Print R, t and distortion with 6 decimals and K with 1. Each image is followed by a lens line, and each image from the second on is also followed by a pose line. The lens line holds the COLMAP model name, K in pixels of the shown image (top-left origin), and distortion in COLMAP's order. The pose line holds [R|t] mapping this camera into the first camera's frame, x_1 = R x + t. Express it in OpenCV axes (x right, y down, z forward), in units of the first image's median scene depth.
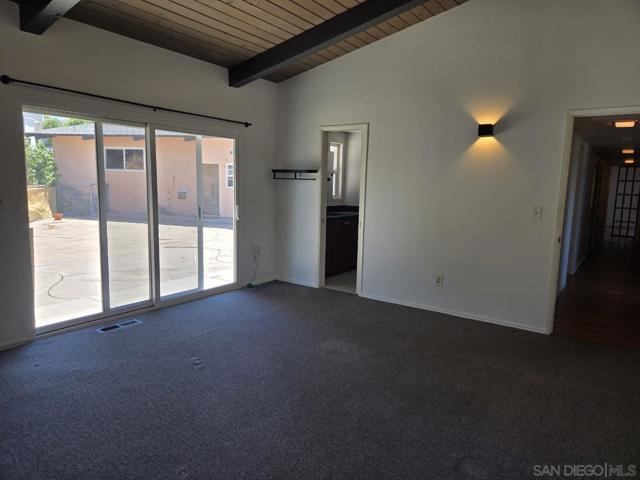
lens RADIAL K [[430.8, 0, 323.5], [0, 430.8, 239.2], [0, 0, 1]] dist [0.044928, -0.009095]
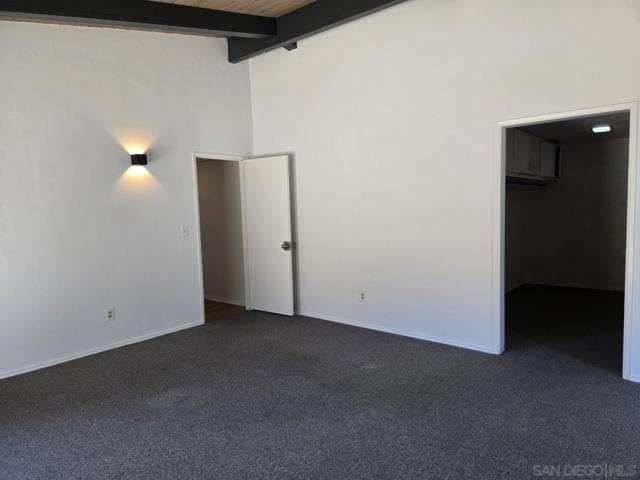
lens RADIAL K [[430.8, 0, 324.0], [0, 430.8, 243.8], [0, 0, 1]] dist [0.044928, -0.009095]
pose [[0.062053, -0.114436, 0.991491, -0.471853], [0.161783, 0.981421, 0.103148, -0.058233], [-0.984873, 0.154005, 0.079414, 0.347048]]
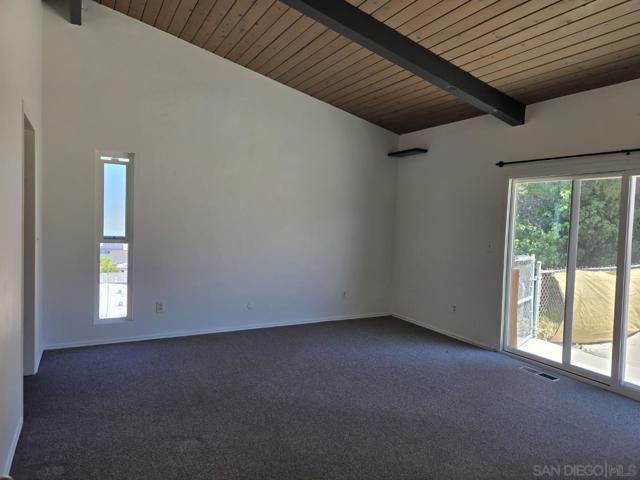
lens RADIAL K [[430.8, 0, 320.5], [0, 430.8, 239.1], [0, 0, 1]] dist [0.044928, -0.009095]
pose [[-0.432179, 0.002261, -0.901785, 0.459170], [-0.169445, 0.981982, 0.083668, -0.074574], [0.885726, 0.188963, -0.424009, 0.619253]]
